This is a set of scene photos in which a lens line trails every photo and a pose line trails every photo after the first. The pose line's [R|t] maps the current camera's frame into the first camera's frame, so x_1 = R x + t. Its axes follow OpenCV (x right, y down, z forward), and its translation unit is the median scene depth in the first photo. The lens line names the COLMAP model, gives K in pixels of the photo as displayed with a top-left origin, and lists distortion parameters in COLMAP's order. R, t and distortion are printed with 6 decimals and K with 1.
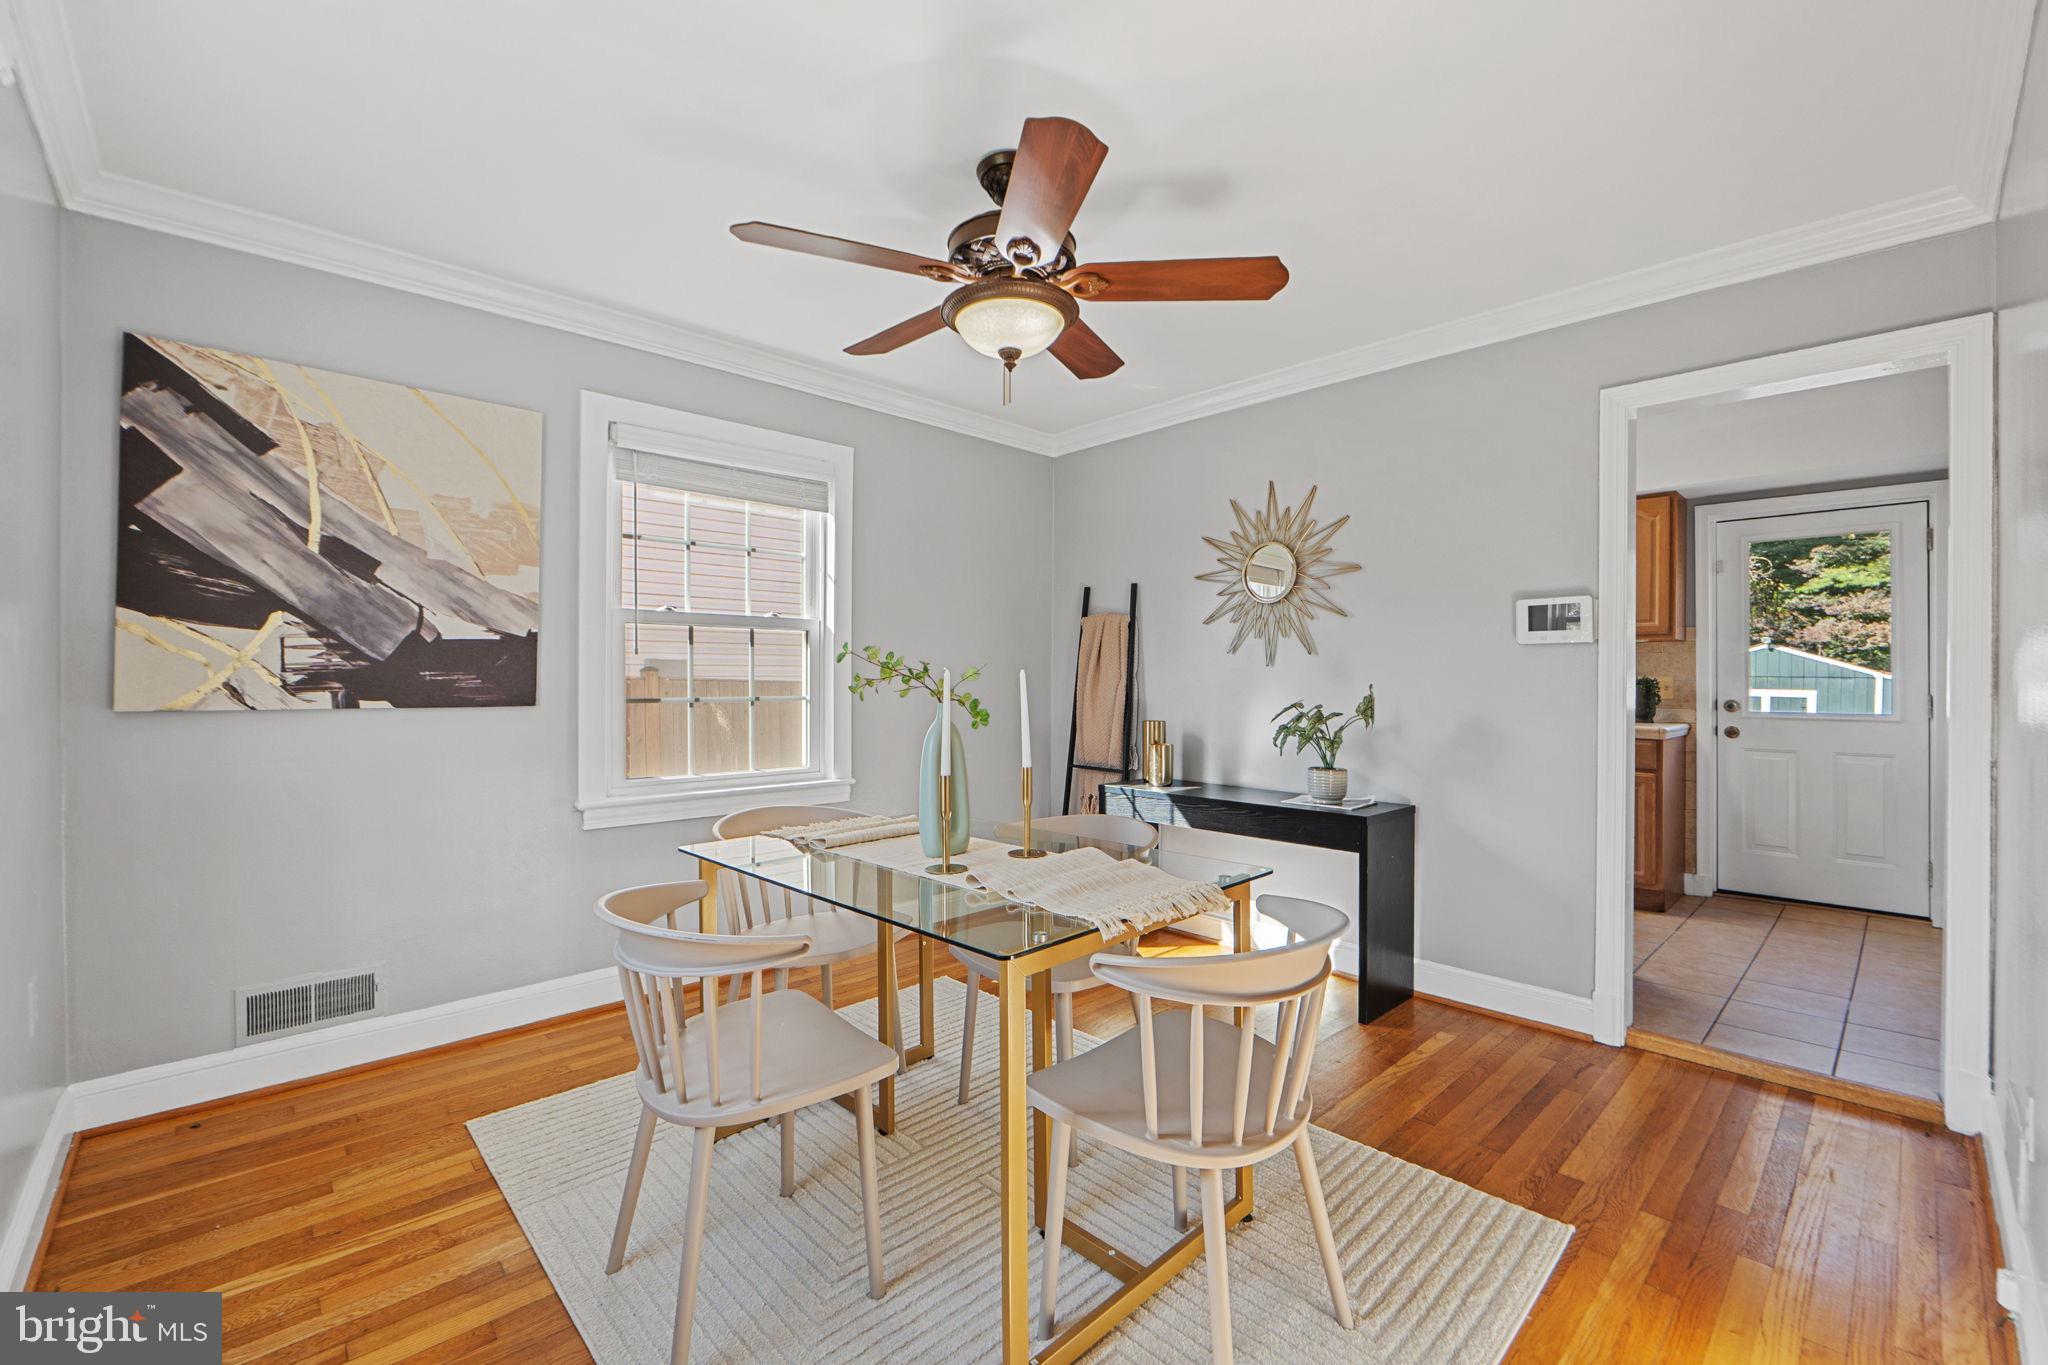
lens RADIAL K [[854.0, 0, 1037.3], [0, 854.0, 684.5], [0, 0, 1]] dist [-0.016281, 0.000995]
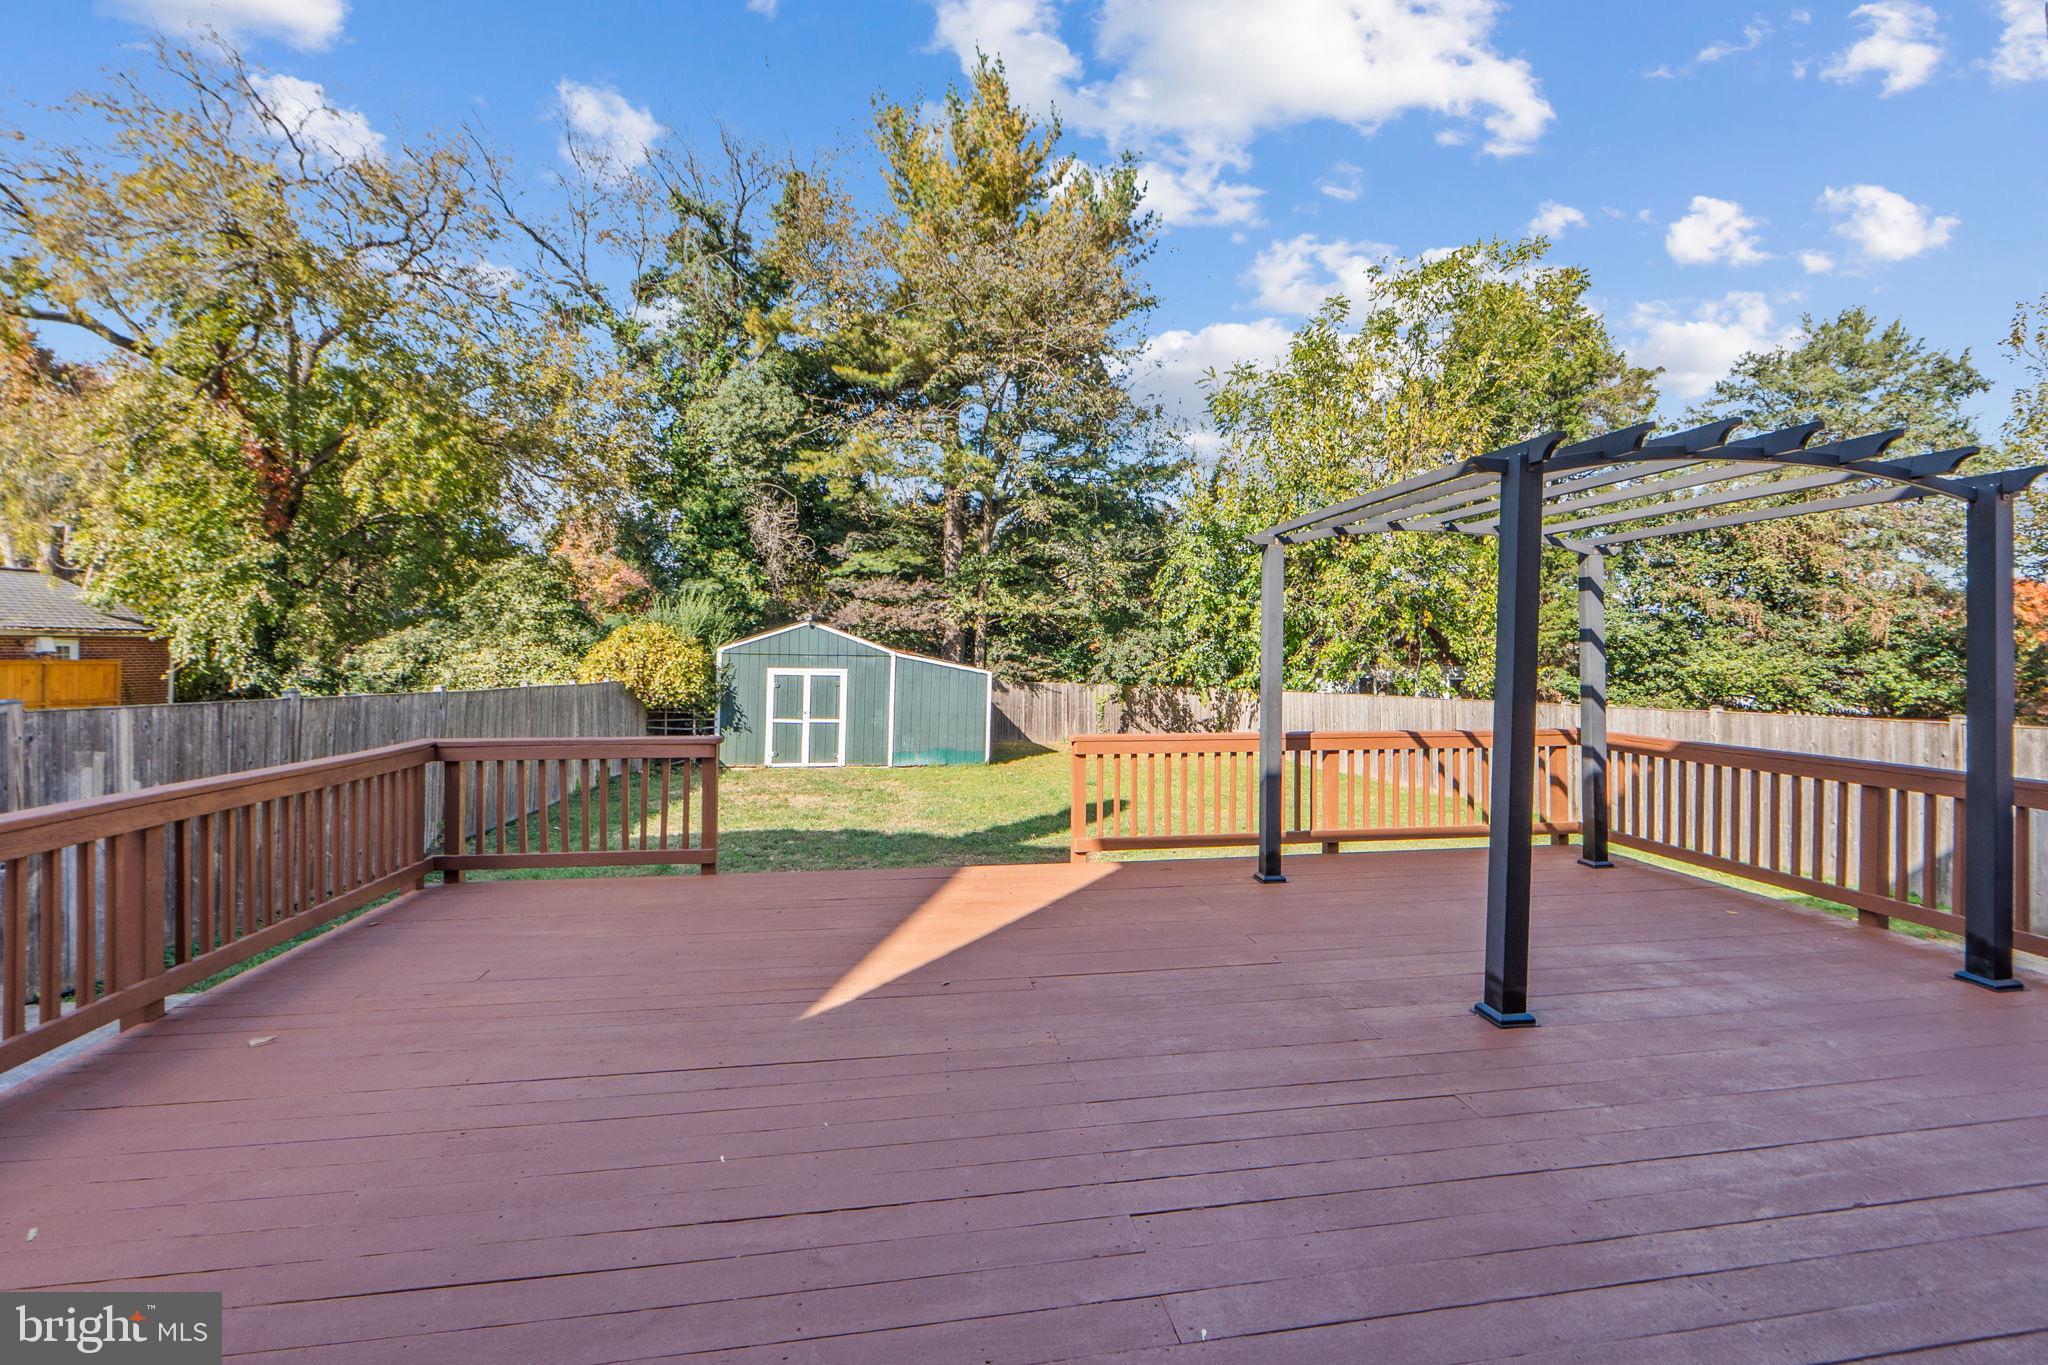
lens RADIAL K [[854.0, 0, 1030.5], [0, 854.0, 648.0], [0, 0, 1]] dist [-0.016281, 0.000995]
pose [[0.575042, 0.010148, 0.818061, 0.211590], [-0.001376, 0.999934, -0.011437, -0.007161], [-0.818123, 0.005451, 0.575018, 0.230915]]
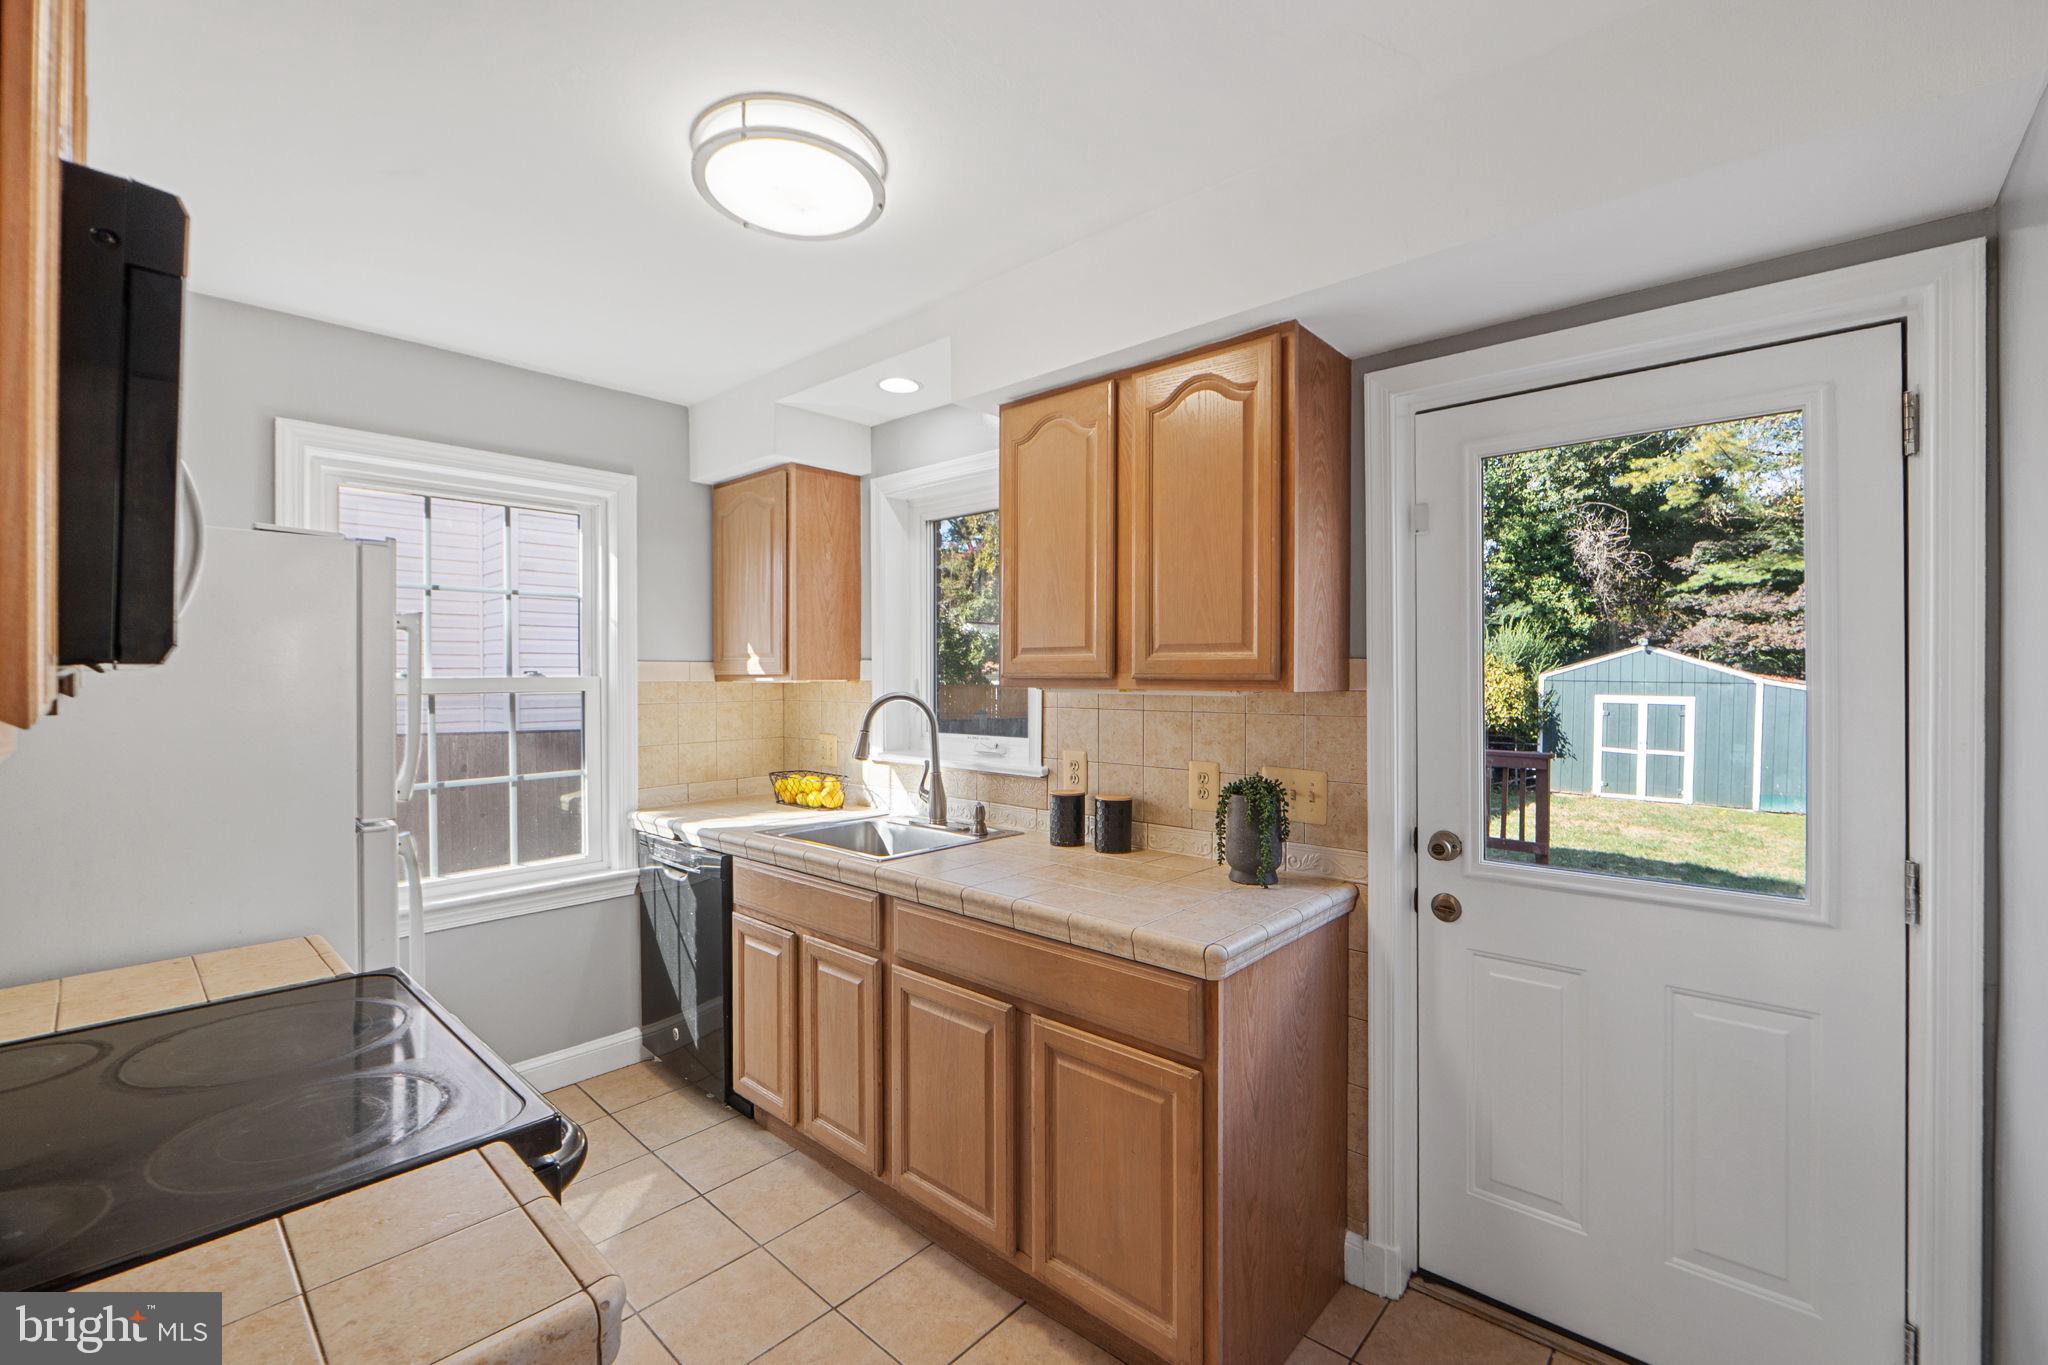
lens RADIAL K [[854.0, 0, 1029.2], [0, 854.0, 671.9], [0, 0, 1]] dist [-0.016281, 0.000995]
pose [[0.997342, 0.000377, 0.072855, 0.137930], [0.000181, 0.999971, -0.007663, -0.013776], [-0.072856, 0.007656, 0.997313, 0.139643]]
